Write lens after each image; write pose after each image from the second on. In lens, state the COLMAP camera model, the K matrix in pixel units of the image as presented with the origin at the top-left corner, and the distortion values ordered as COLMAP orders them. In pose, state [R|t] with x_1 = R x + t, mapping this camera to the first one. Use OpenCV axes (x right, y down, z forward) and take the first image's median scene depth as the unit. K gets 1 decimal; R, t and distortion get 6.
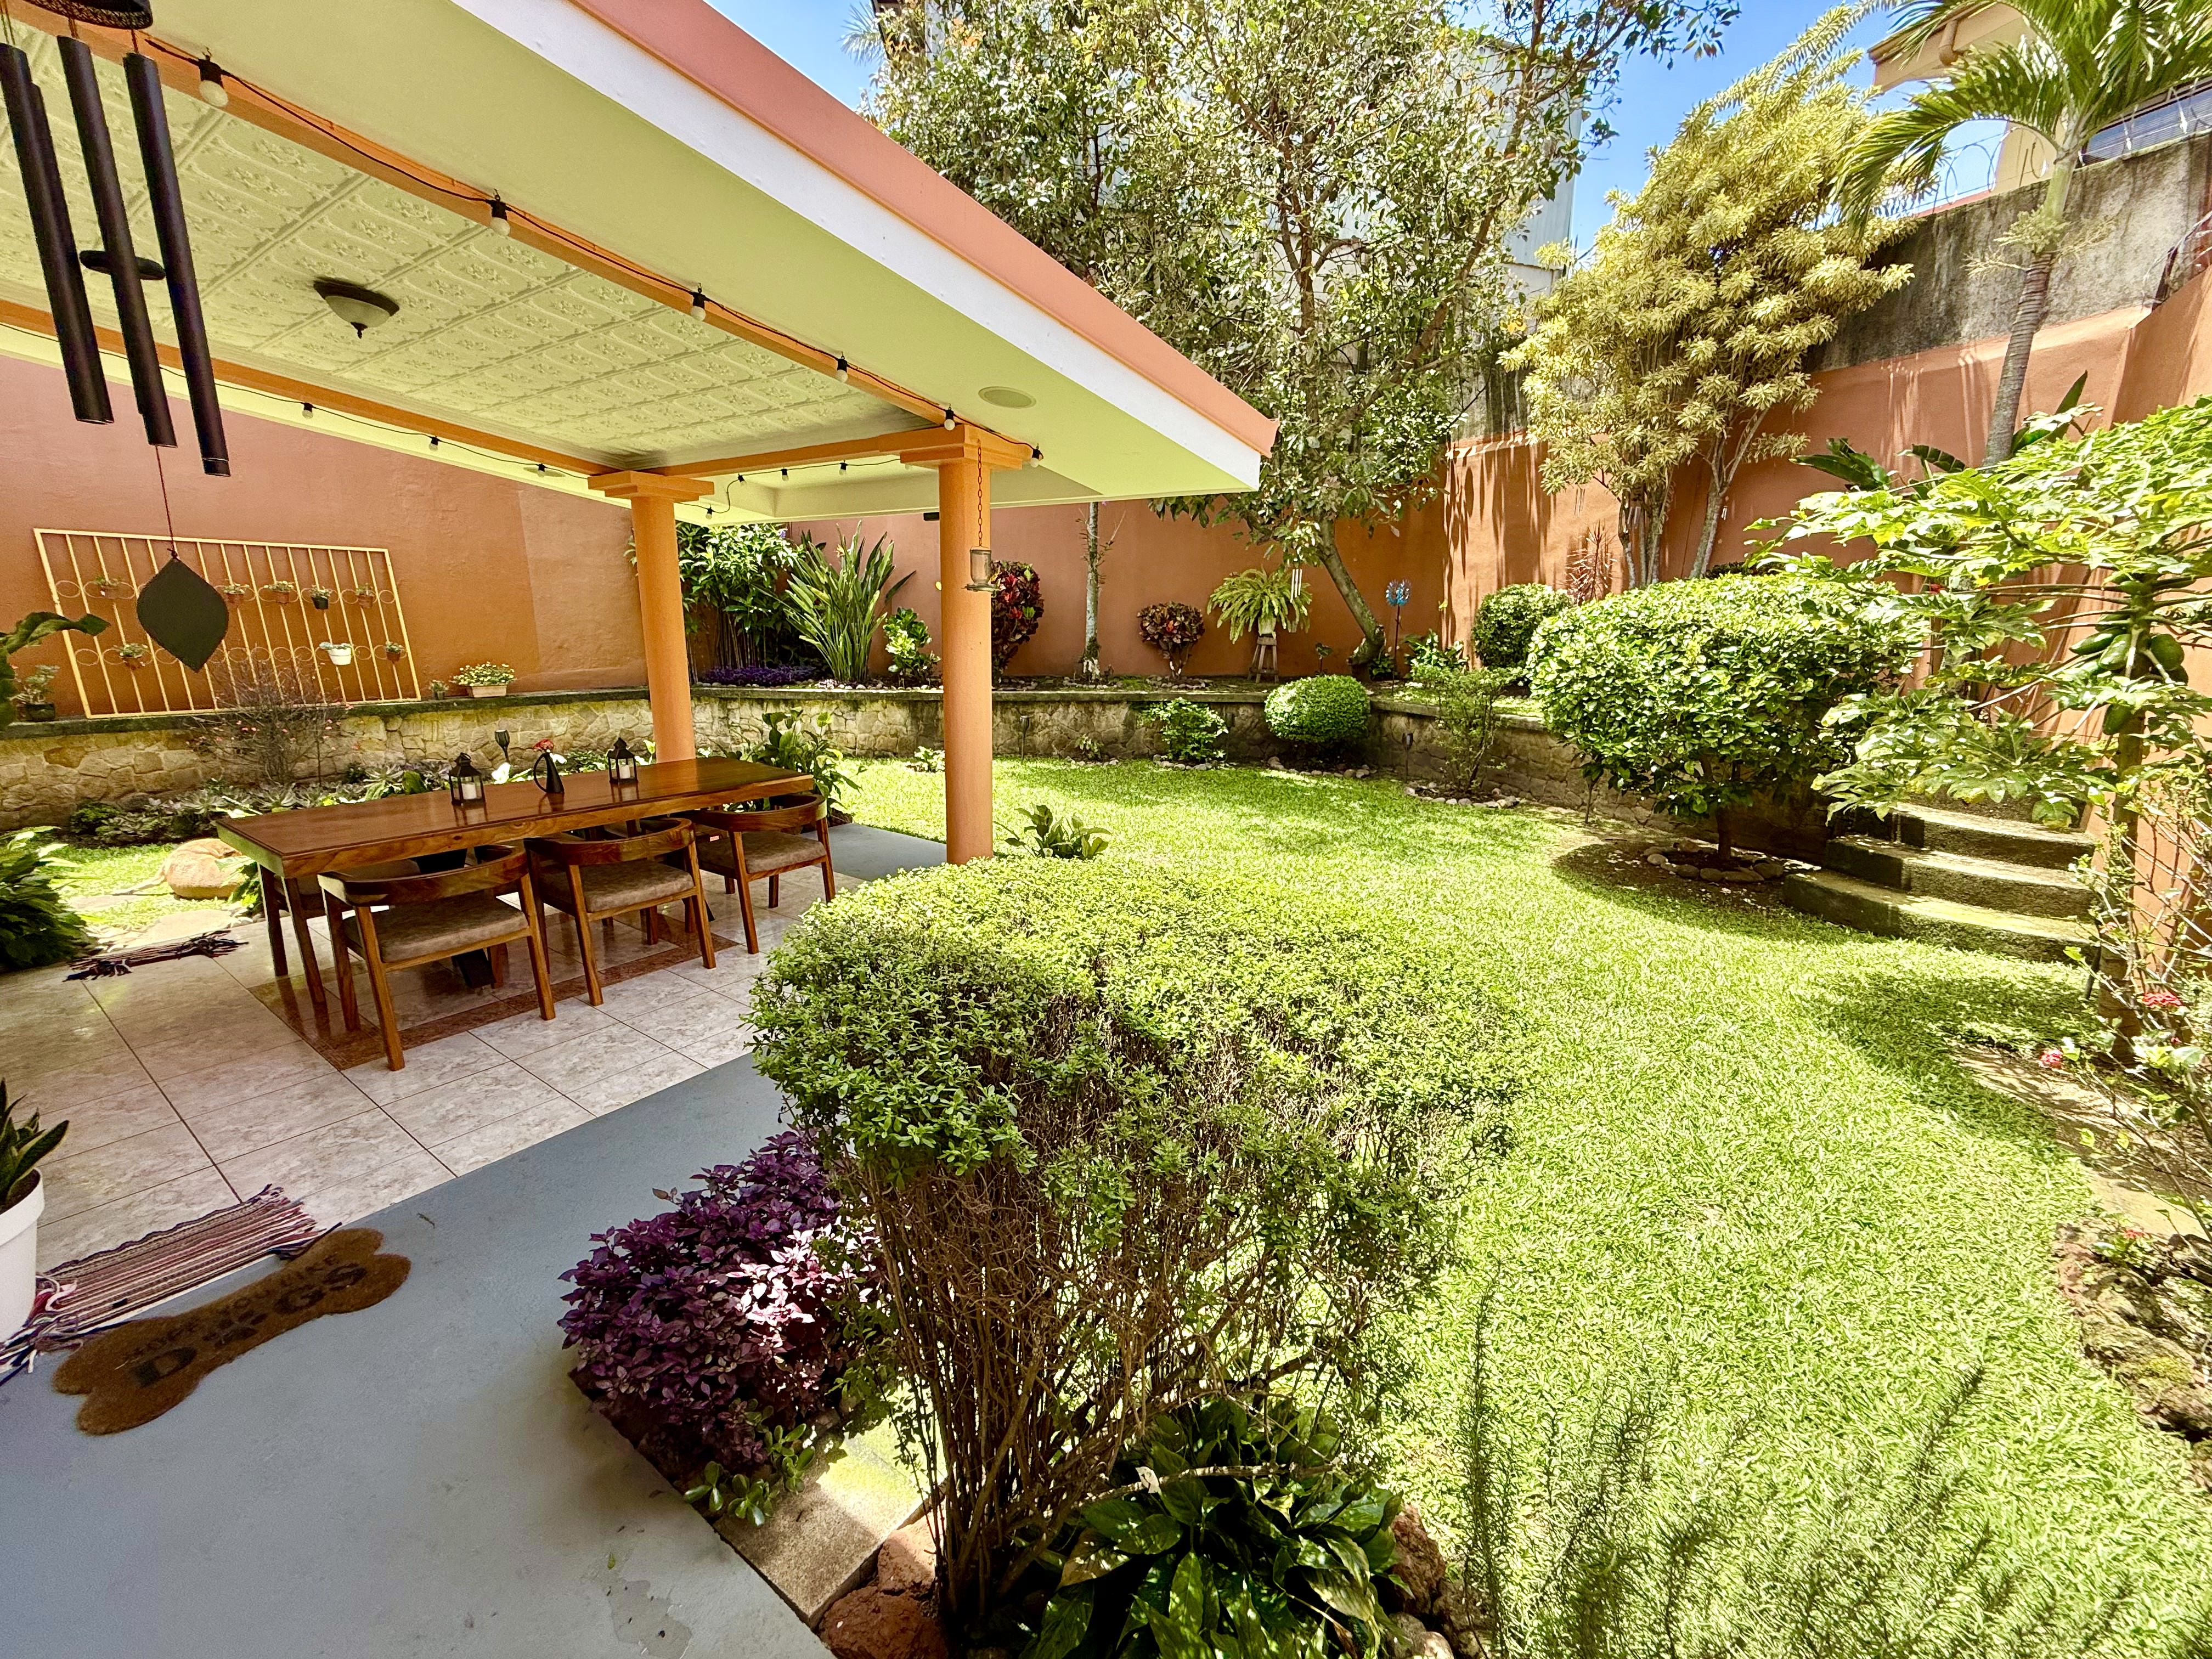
lens RADIAL K [[879.1, 0, 1108.0], [0, 879.1, 834.9], [0, 0, 1]] dist [0.001078, -0.000217]
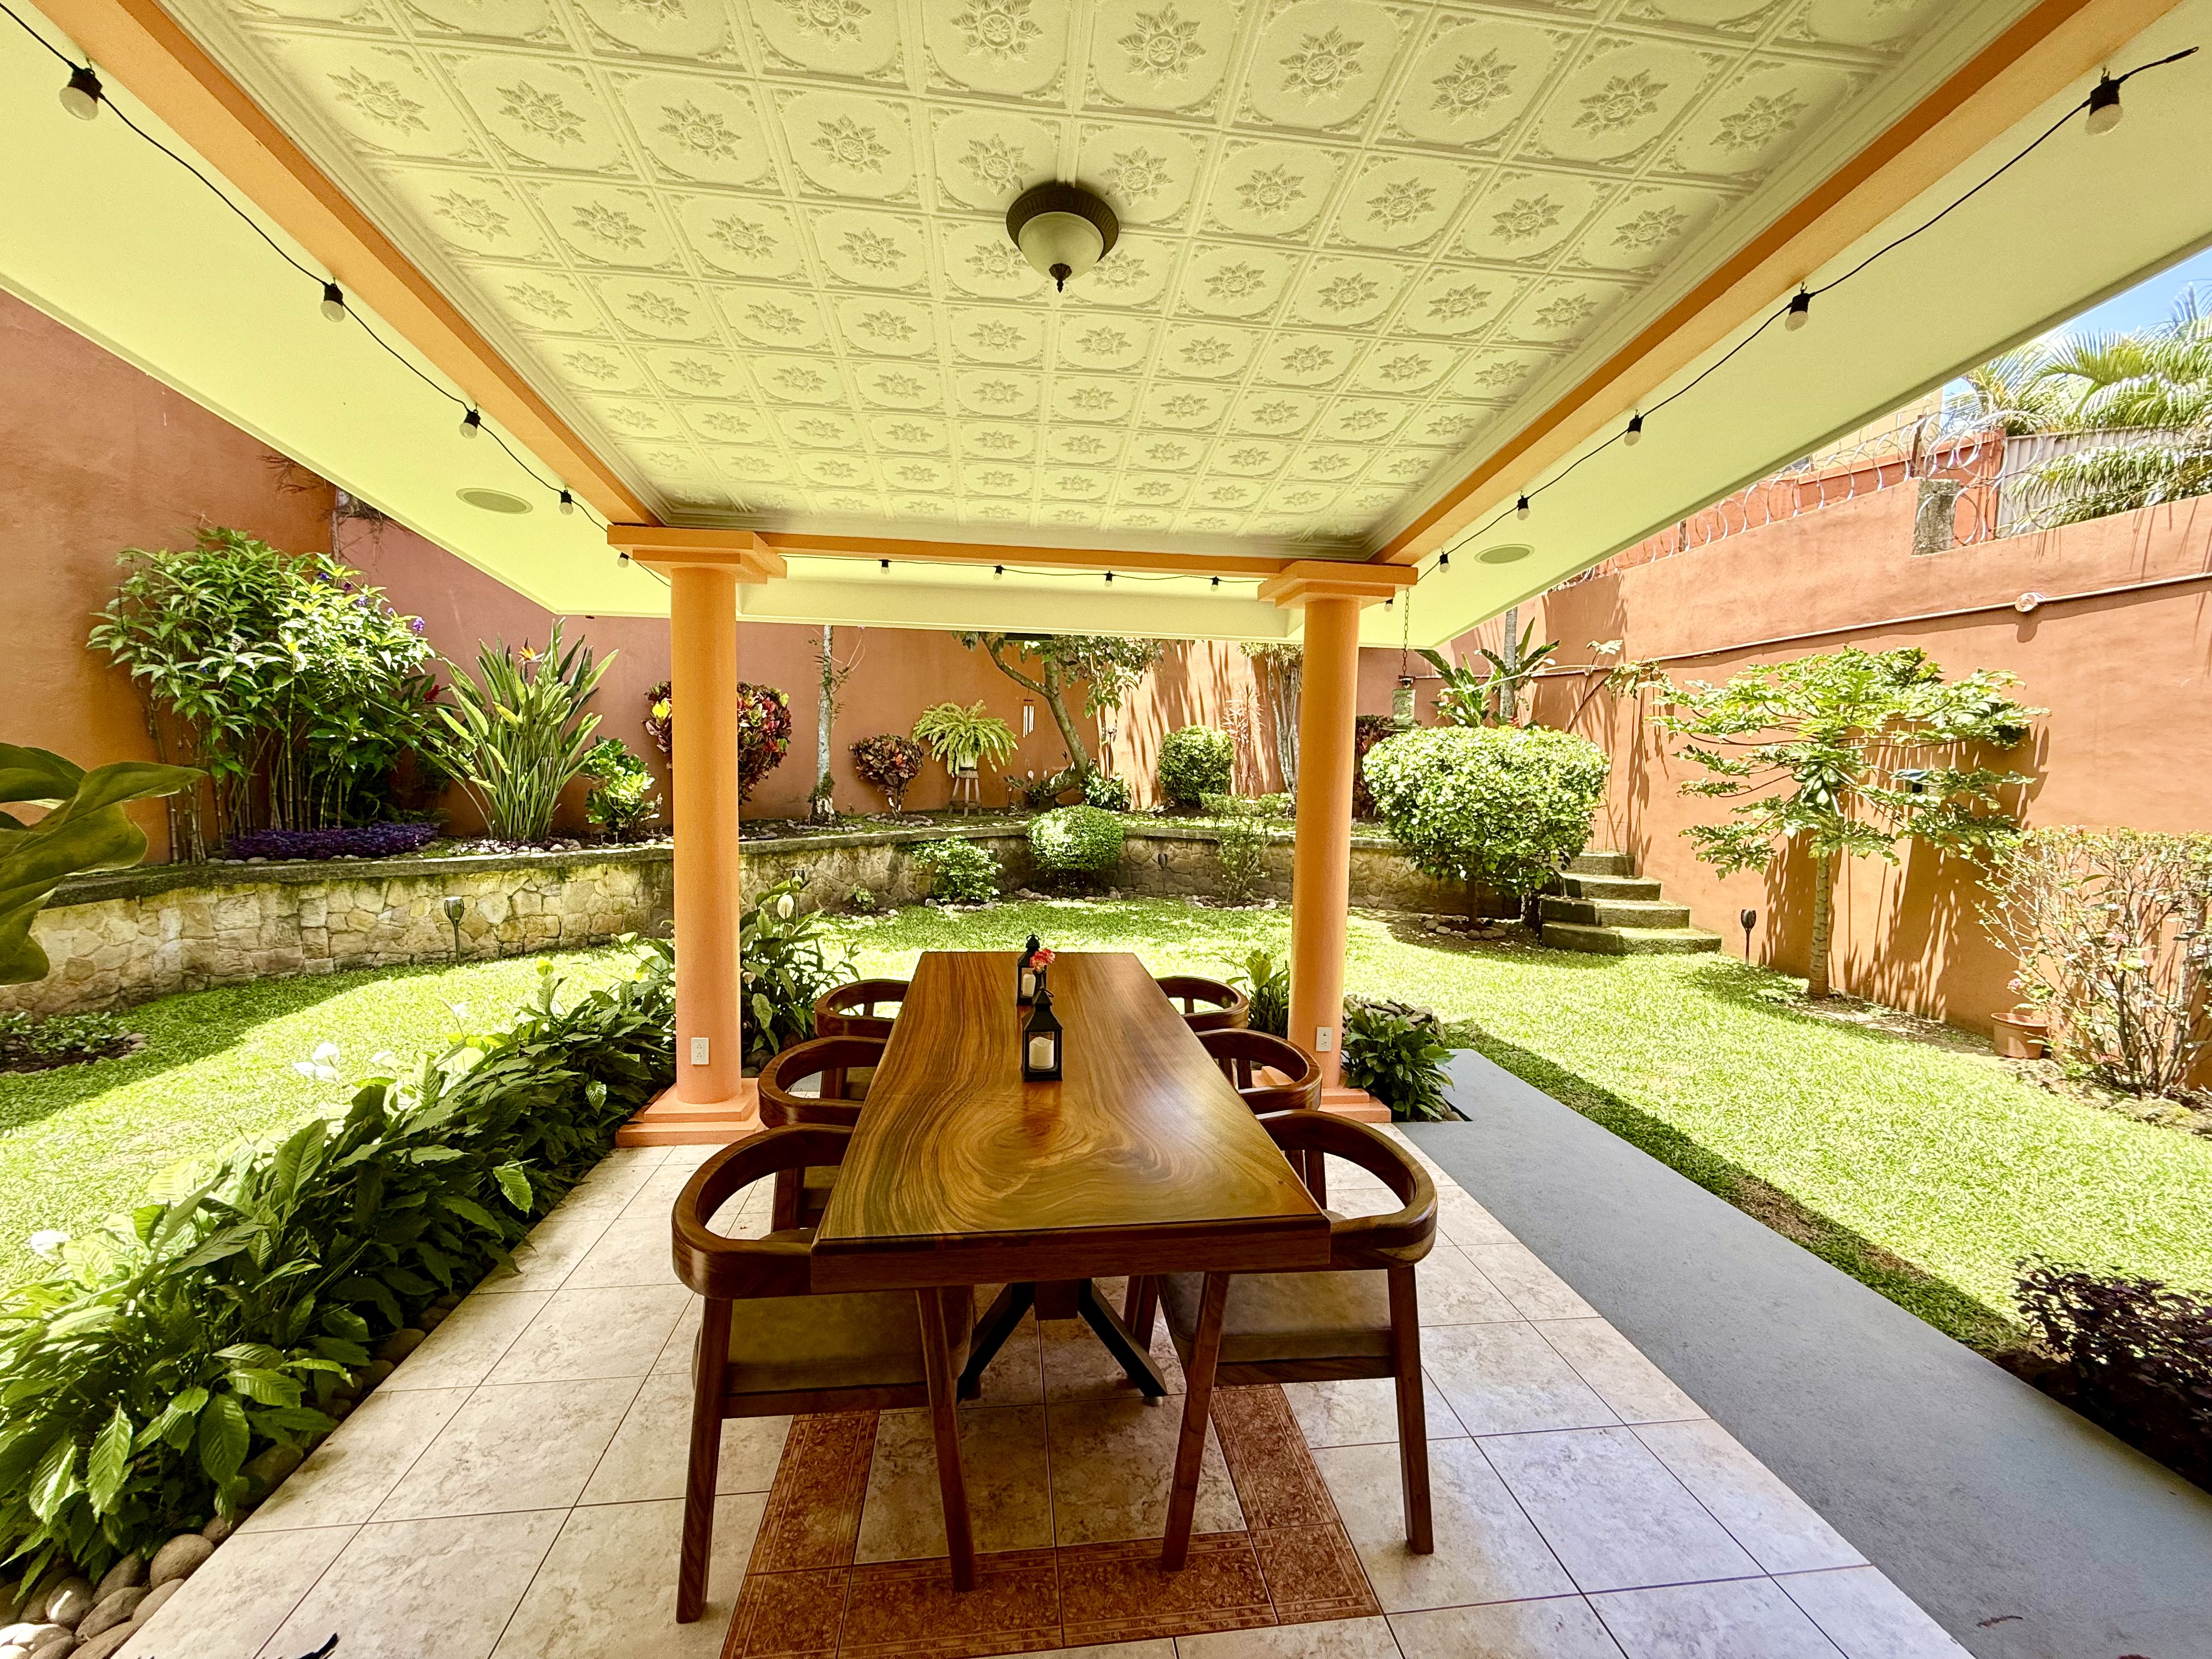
lens RADIAL K [[879.1, 0, 1103.4], [0, 879.1, 834.2], [0, 0, 1]] dist [0.001078, -0.000217]
pose [[0.745703, -0.058263, 0.663726, -0.415850], [0.153409, 0.984418, -0.085942, -0.051926], [-0.648377, 0.165909, 0.743022, 0.200318]]
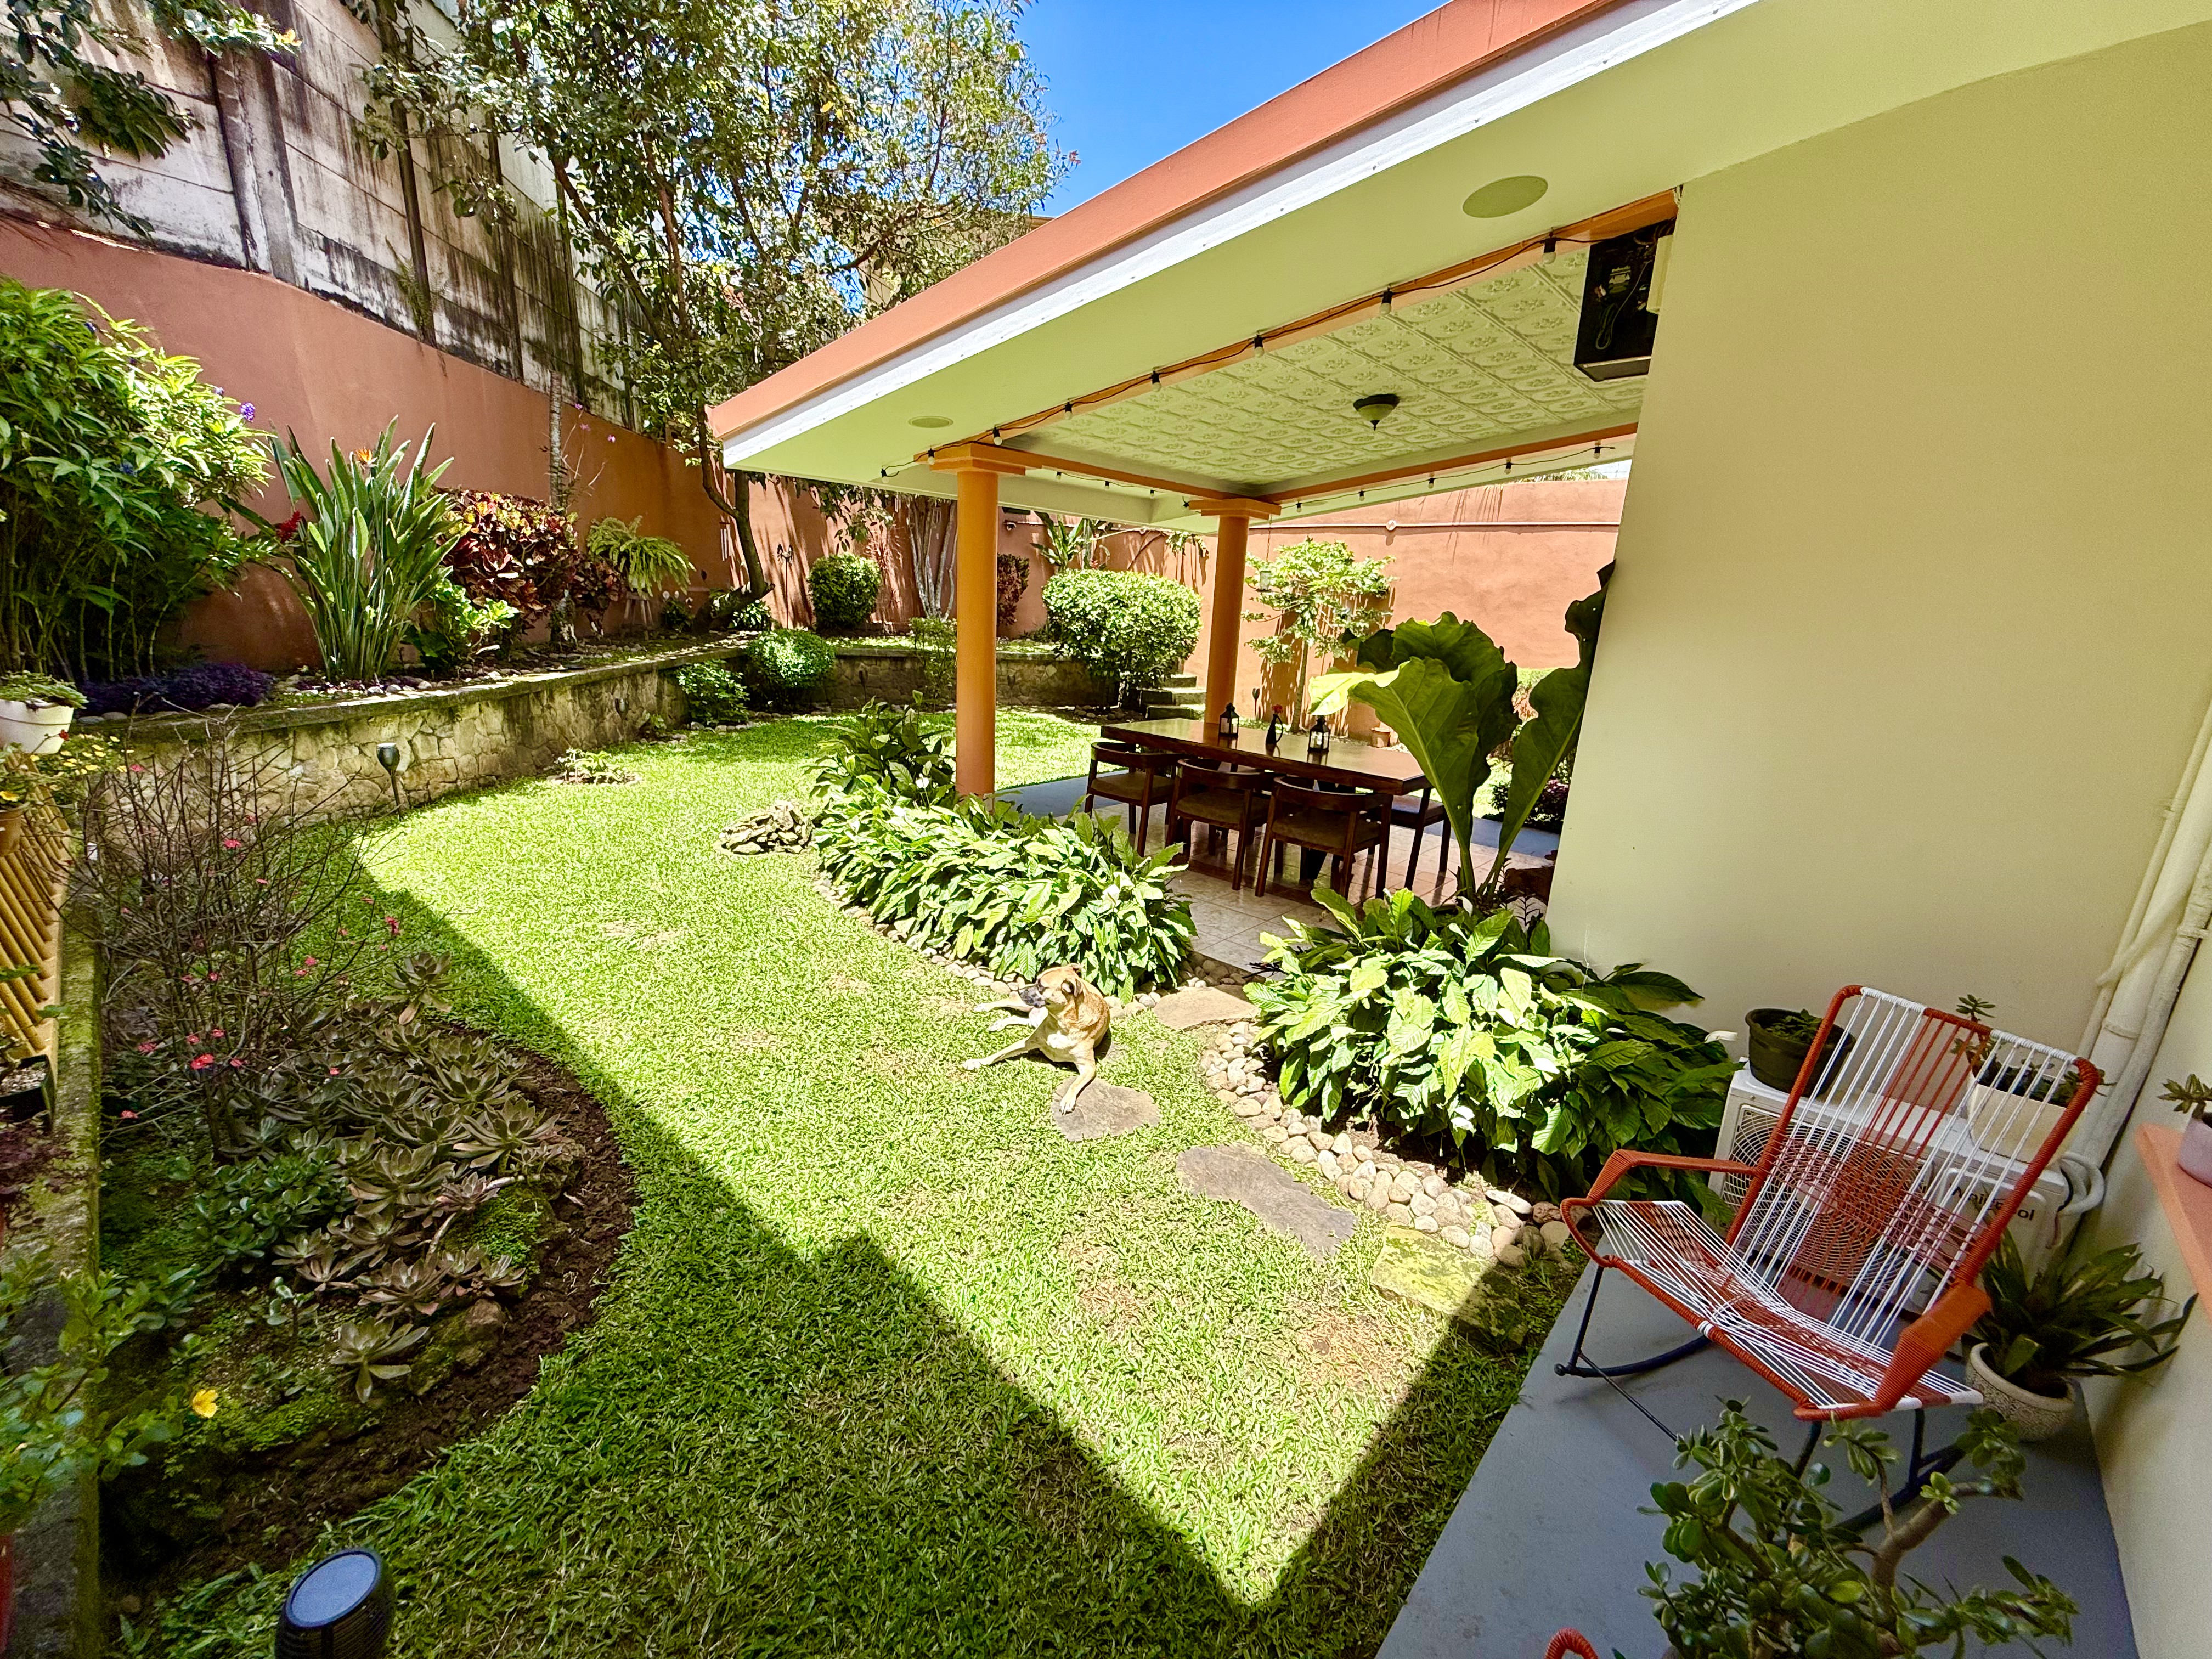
lens RADIAL K [[879.1, 0, 1102.0], [0, 879.1, 832.3], [0, 0, 1]] dist [0.001078, -0.000217]
pose [[0.137692, -0.271030, 0.952672, -0.834106], [0.195027, 0.950422, 0.242202, -0.123941], [-0.971085, 0.152447, 0.183724, 0.420651]]
